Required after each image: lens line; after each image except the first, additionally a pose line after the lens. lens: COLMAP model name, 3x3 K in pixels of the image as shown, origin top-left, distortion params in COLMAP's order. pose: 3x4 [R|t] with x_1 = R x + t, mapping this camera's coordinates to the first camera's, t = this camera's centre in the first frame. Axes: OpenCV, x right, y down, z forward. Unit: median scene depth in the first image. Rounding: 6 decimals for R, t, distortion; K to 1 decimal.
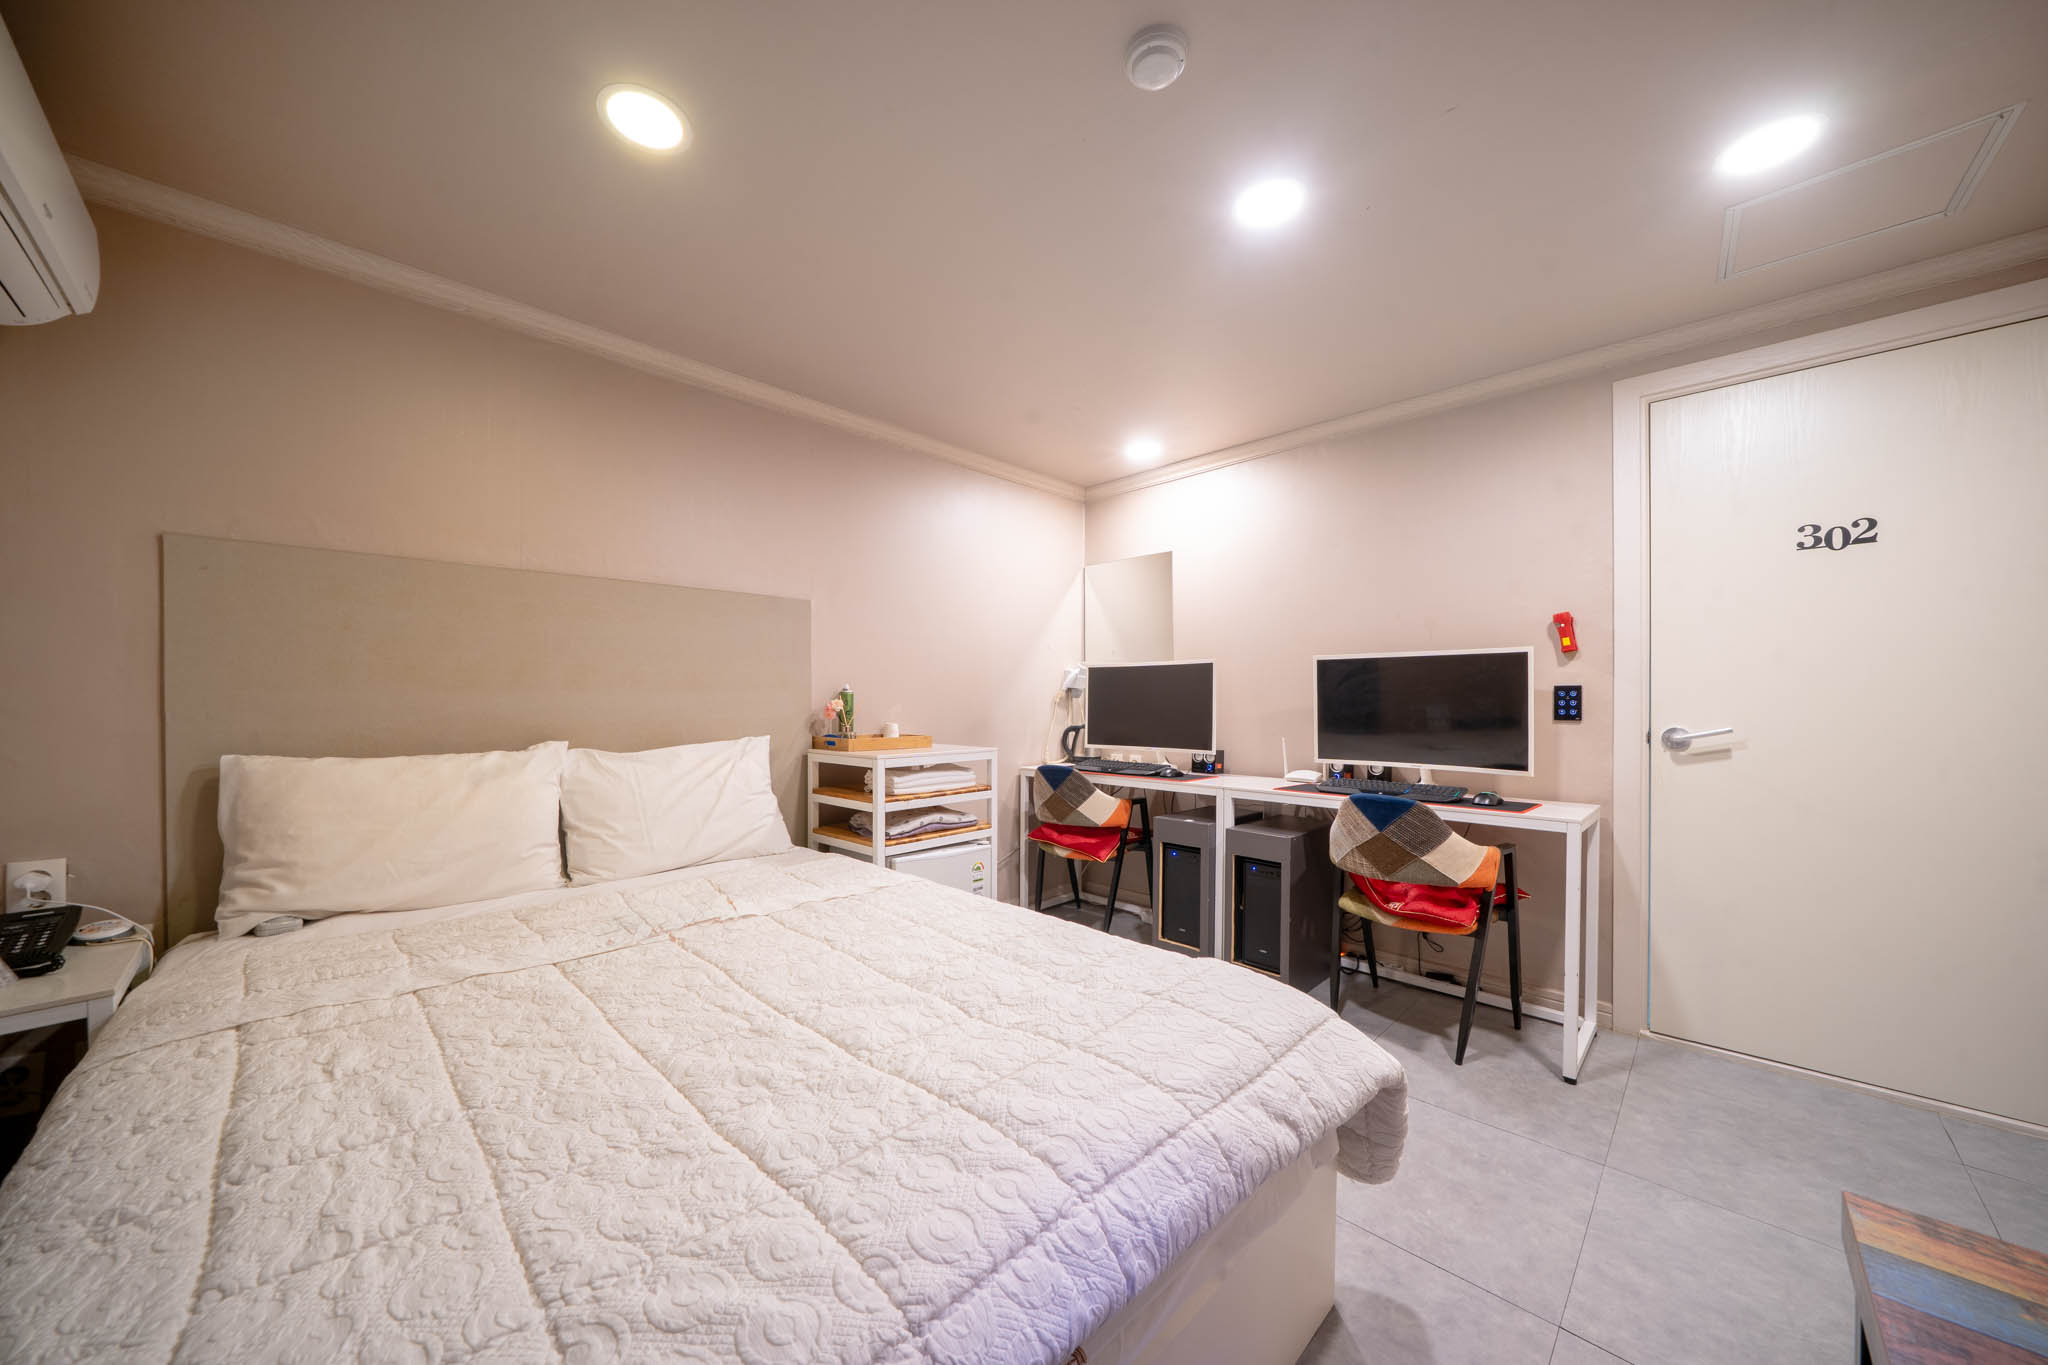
lens RADIAL K [[710.2, 0, 1015.0], [0, 710.2, 706.6], [0, 0, 1]] dist [-0.000361, -0.000015]
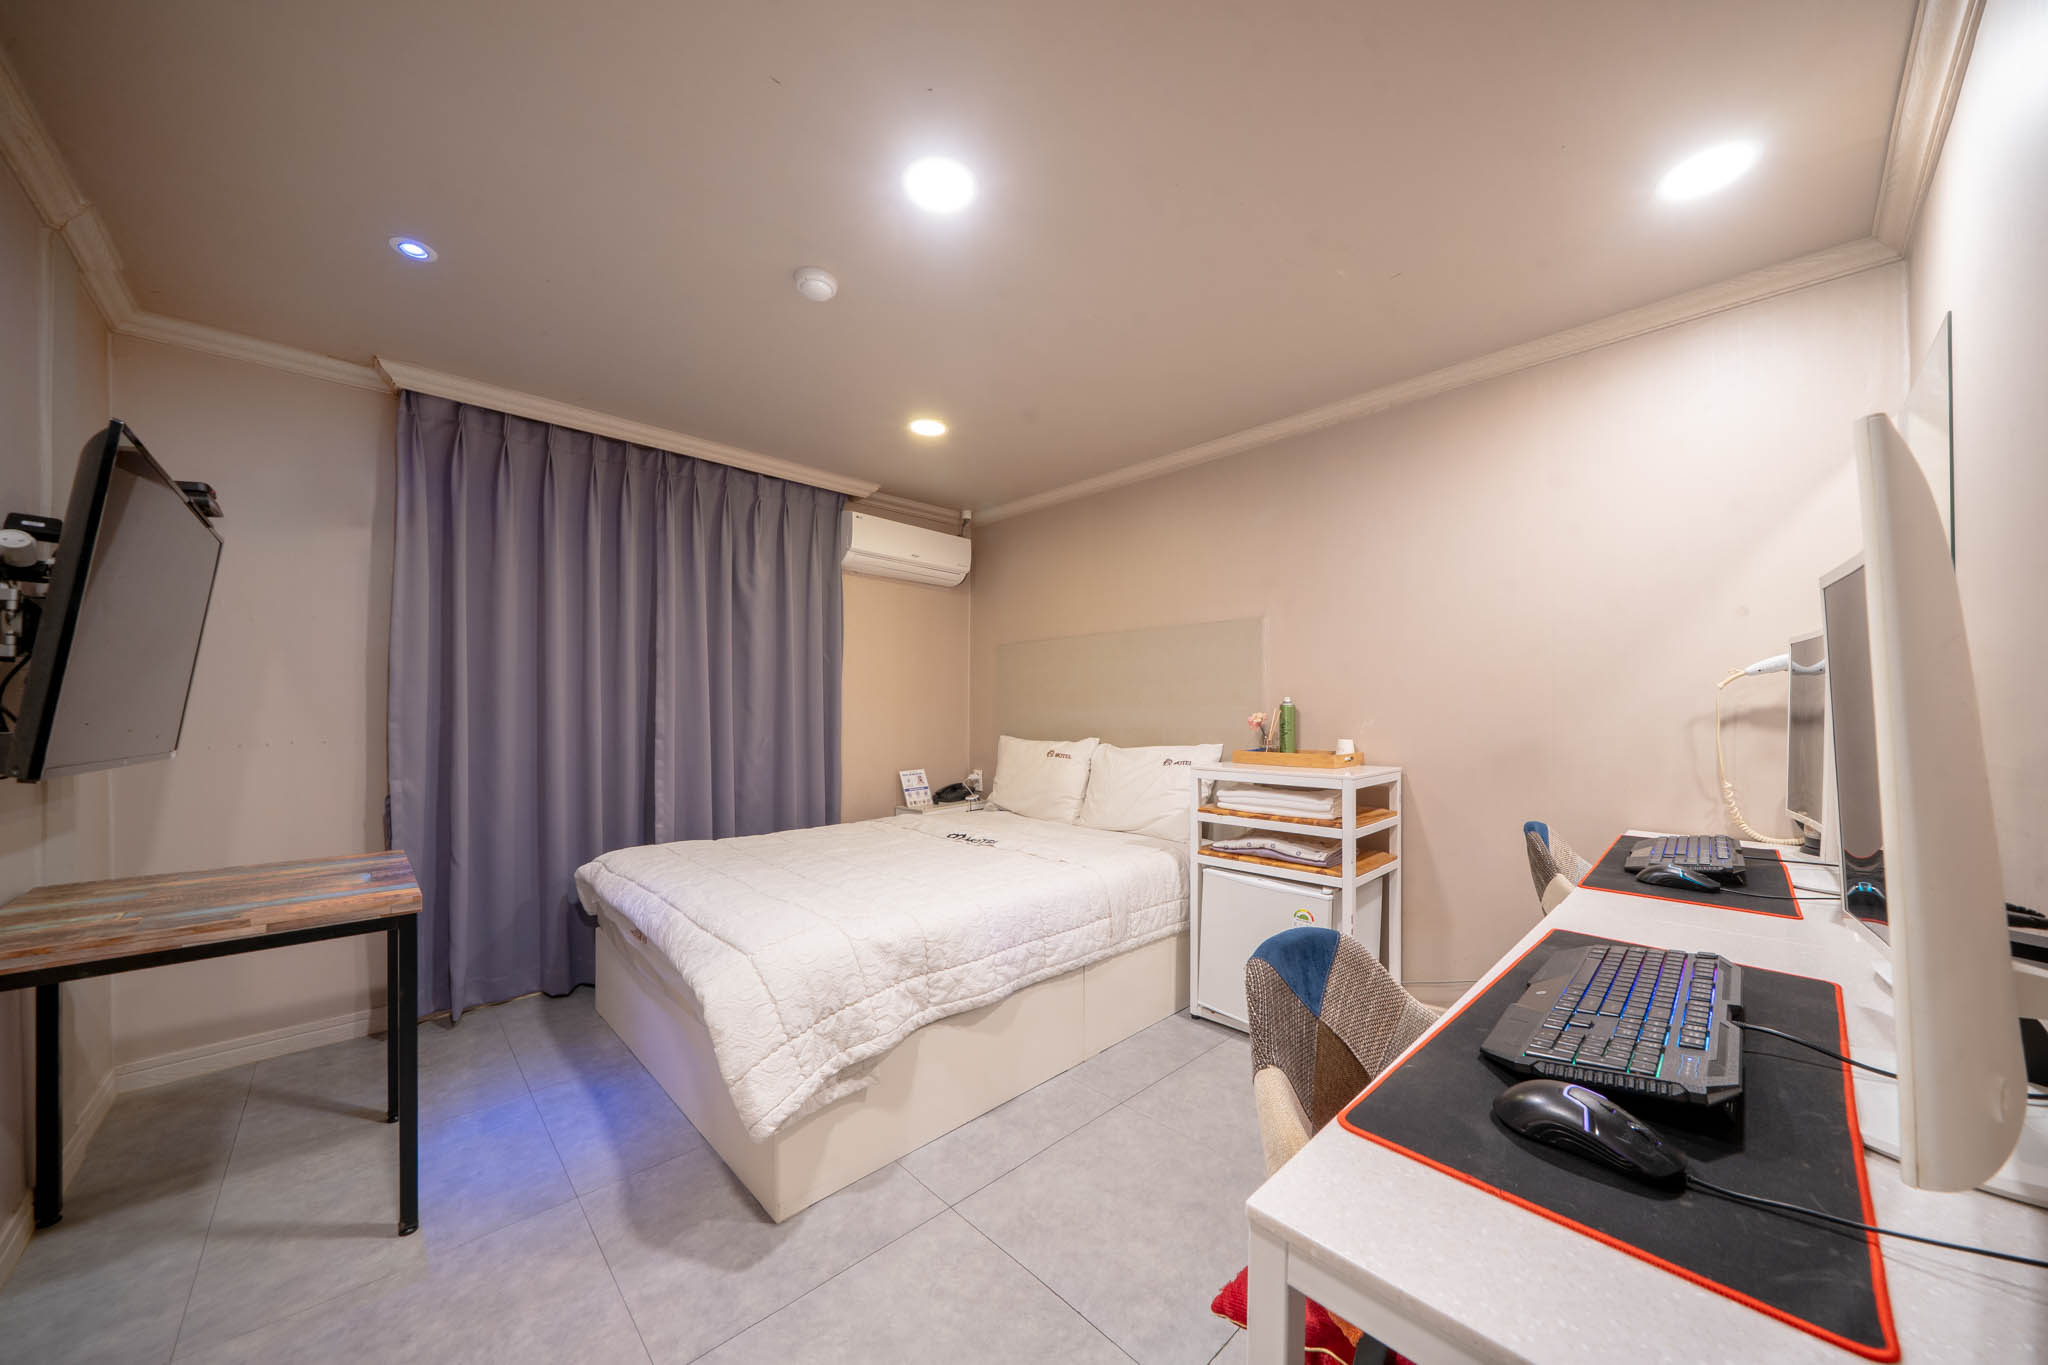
lens RADIAL K [[710.2, 0, 1015.0], [0, 710.2, 706.6], [0, 0, 1]] dist [-0.000361, -0.000015]
pose [[-0.022590, -0.004722, -0.999734, 0.944950], [-0.007347, 0.999963, -0.004557, -0.013255], [0.999718, 0.007242, -0.022623, 0.821398]]
